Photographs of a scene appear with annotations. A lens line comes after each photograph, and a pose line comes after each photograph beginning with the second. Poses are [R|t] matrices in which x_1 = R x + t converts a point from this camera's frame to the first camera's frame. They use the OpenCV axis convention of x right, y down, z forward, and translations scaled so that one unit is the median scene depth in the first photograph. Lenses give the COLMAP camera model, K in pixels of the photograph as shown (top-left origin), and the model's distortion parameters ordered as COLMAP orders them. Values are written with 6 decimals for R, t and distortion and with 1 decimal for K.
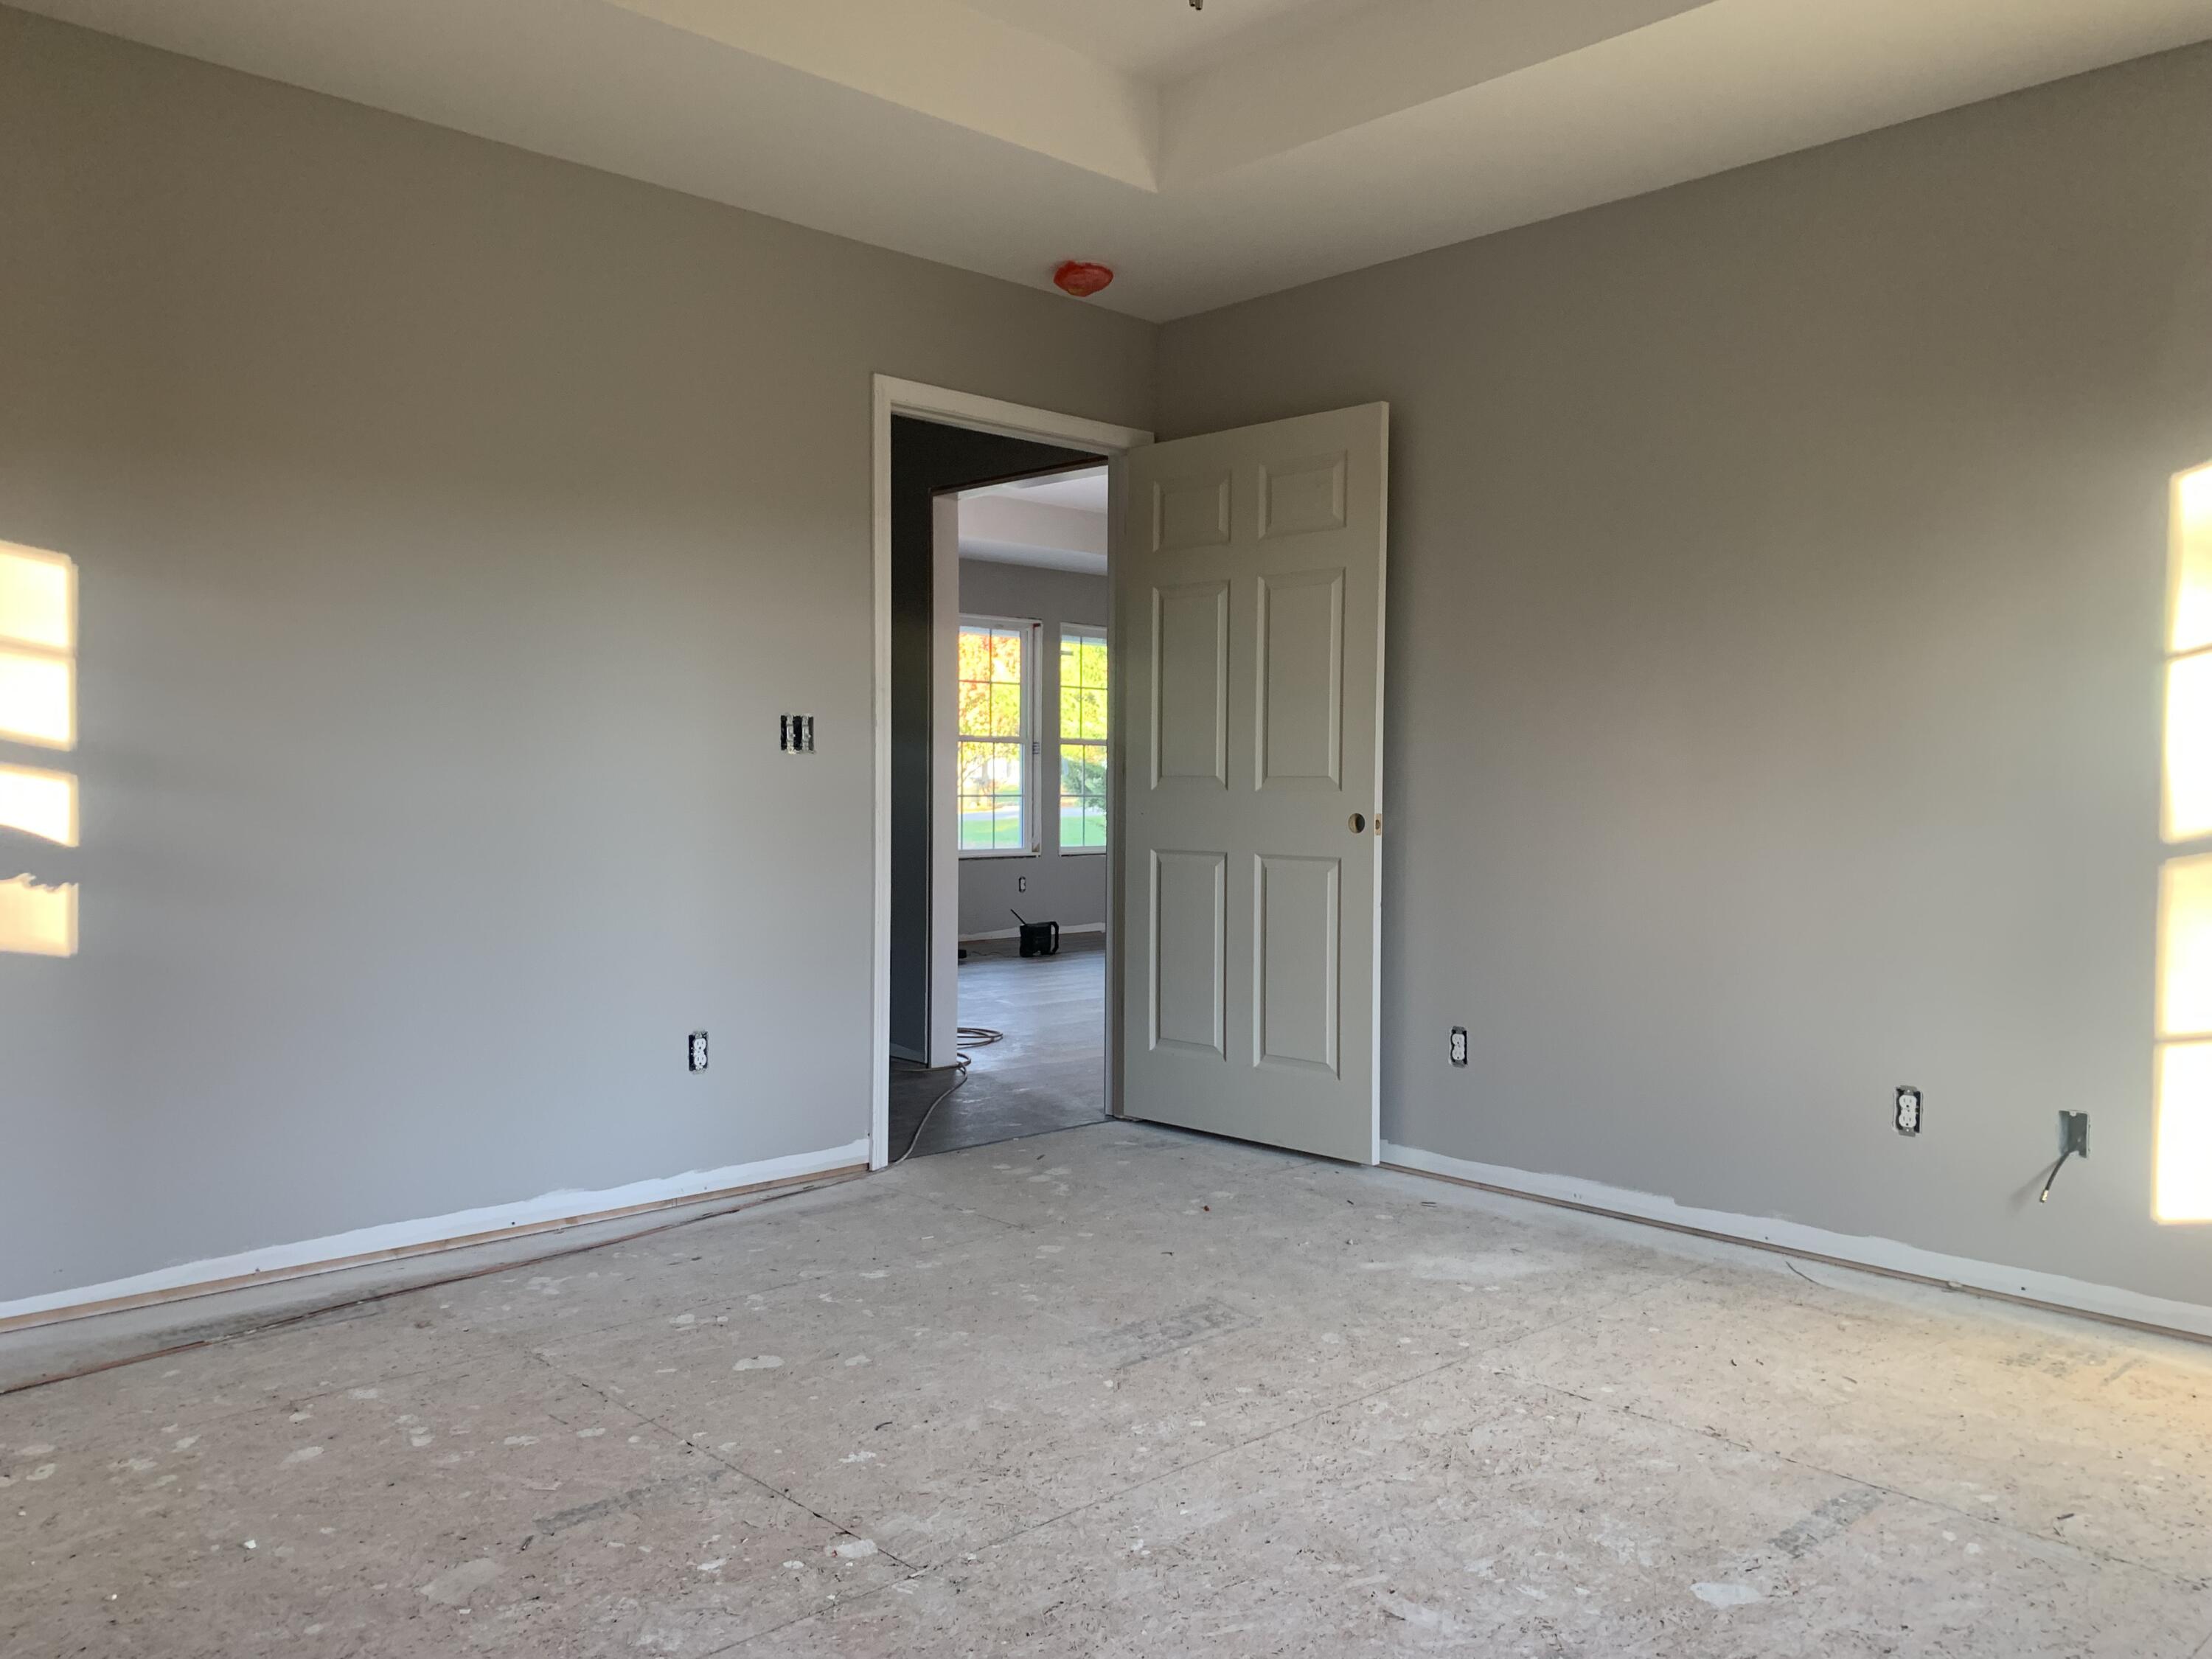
lens RADIAL K [[1696.2, 0, 1106.8], [0, 1696.2, 829.3], [0, 0, 1]] dist [0.029450, -0.027792]
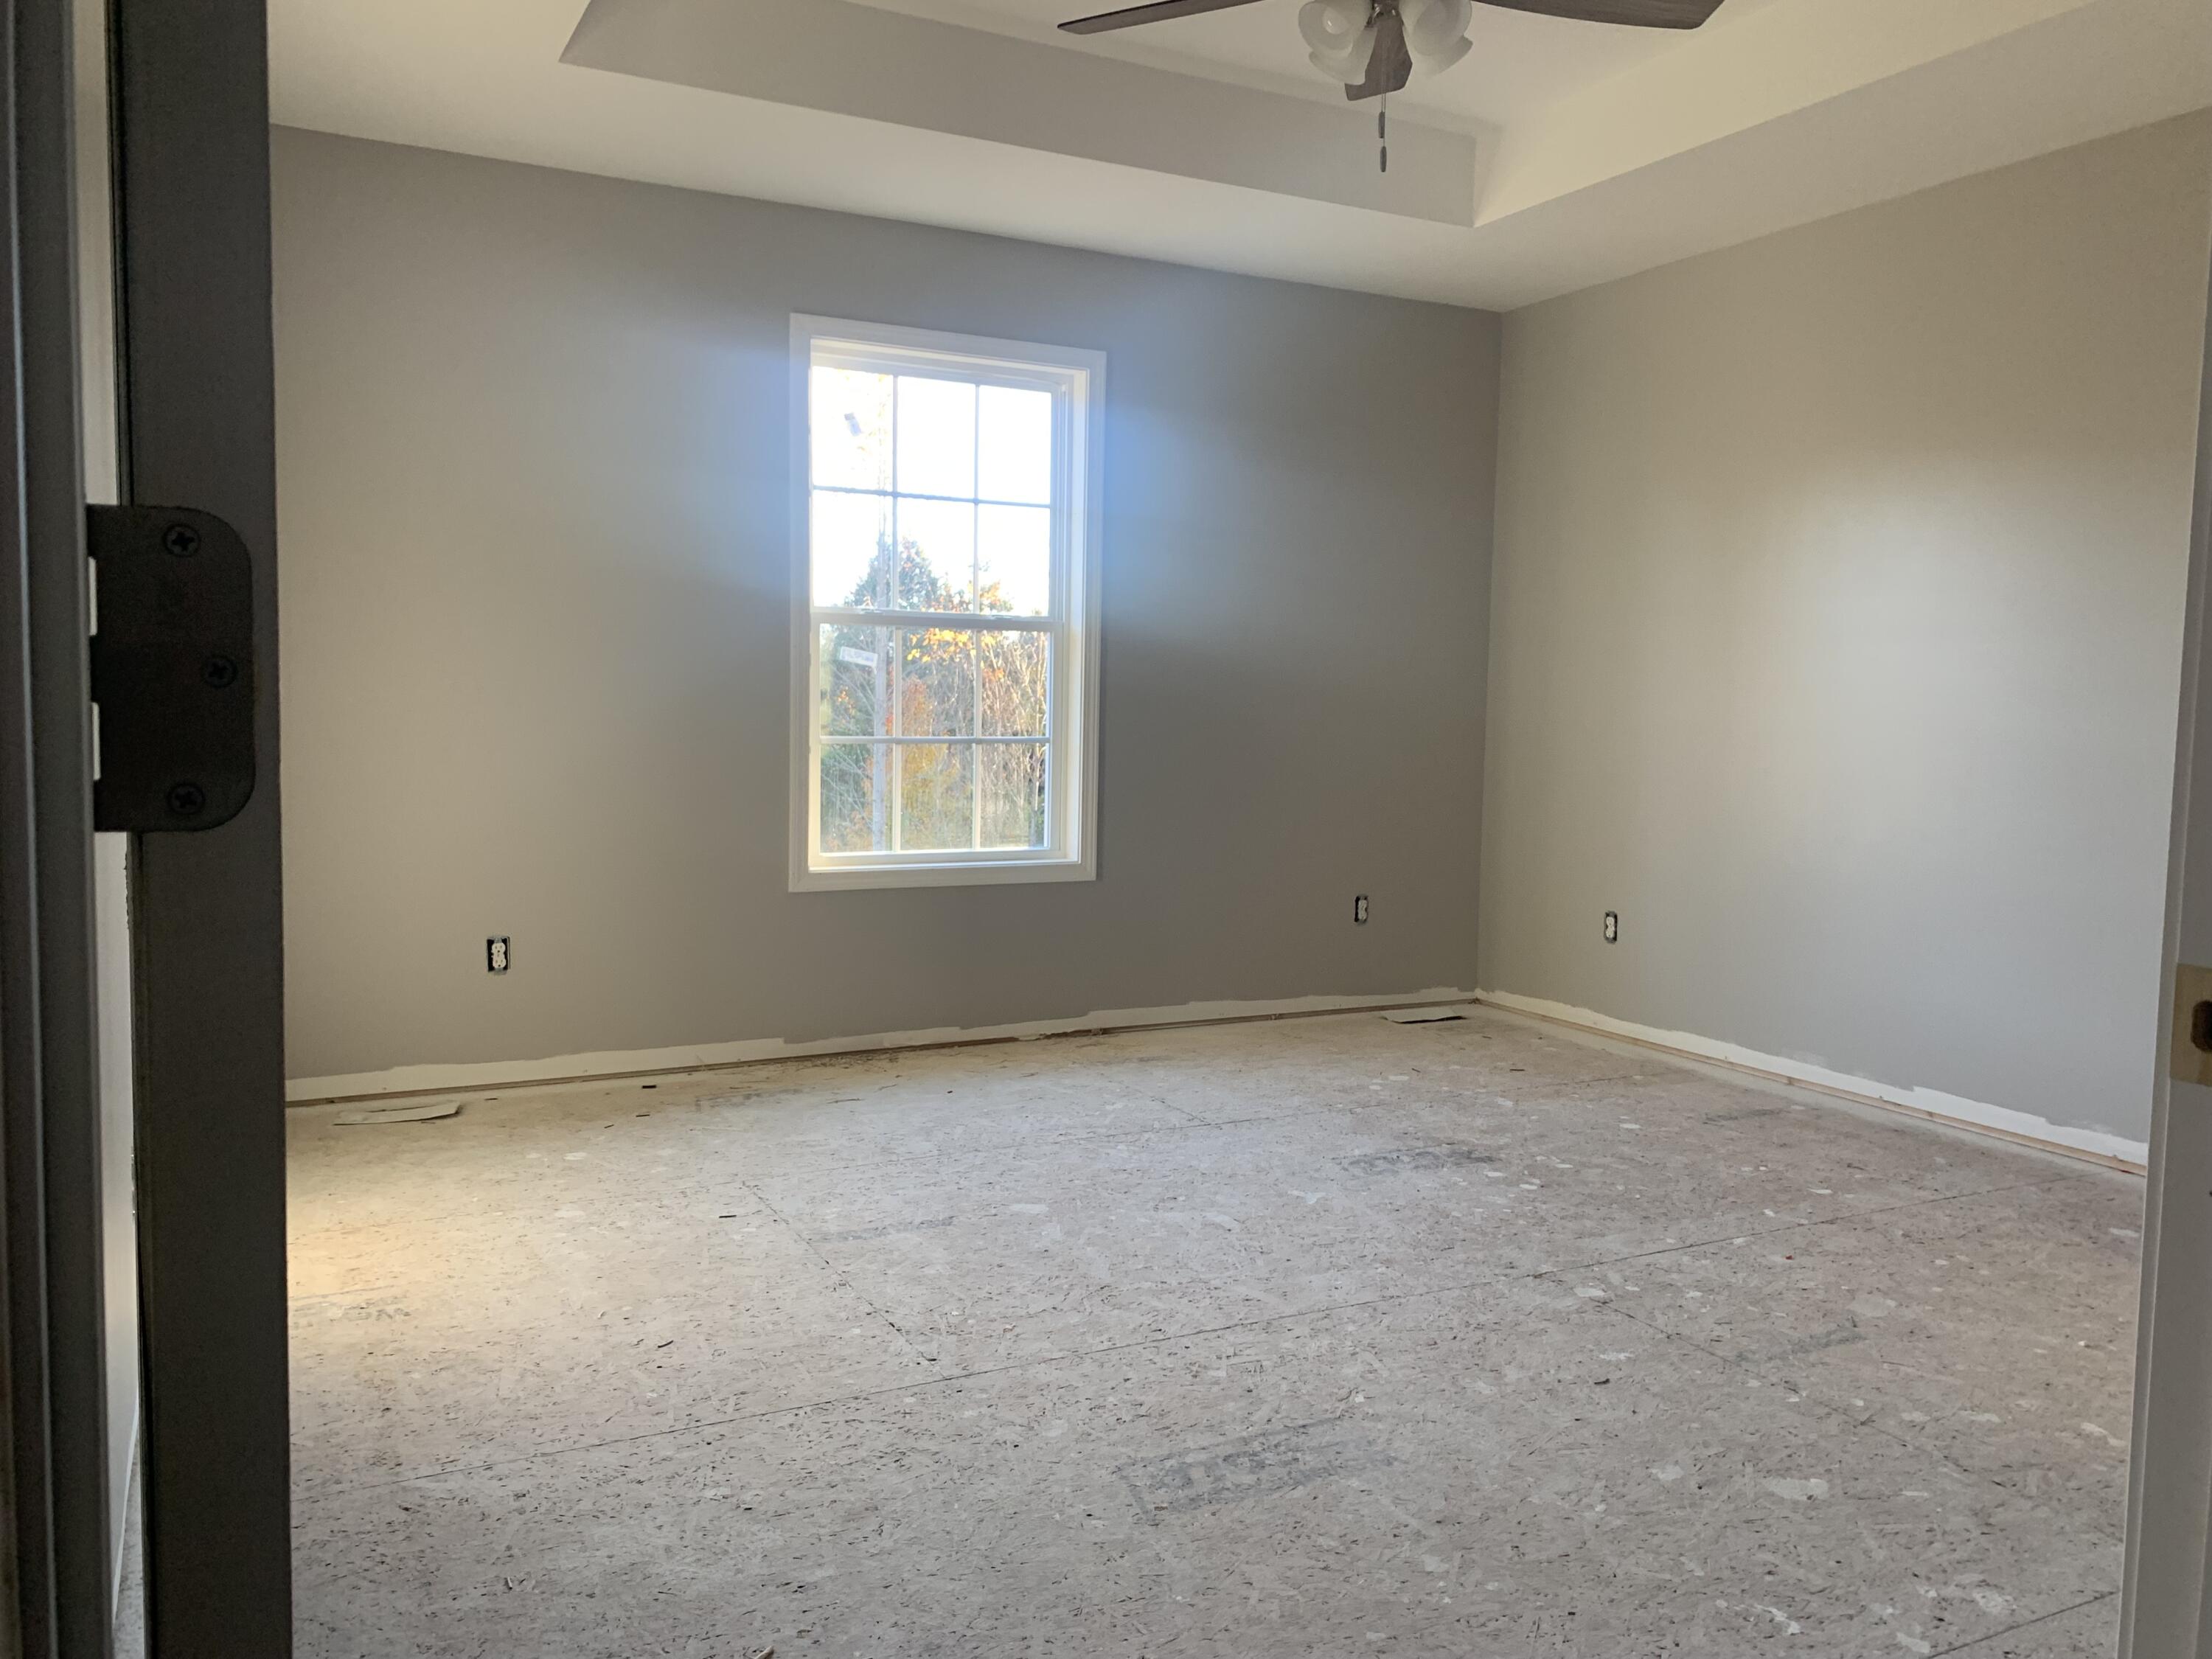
lens RADIAL K [[1696.2, 0, 1090.6], [0, 1696.2, 822.0], [0, 0, 1]] dist [0.029450, -0.027792]
pose [[-0.958729, -0.046312, 0.280525, -0.112235], [-0.017767, 0.994475, 0.103457, -0.077250], [-0.283766, 0.094203, -0.954255, 2.078208]]
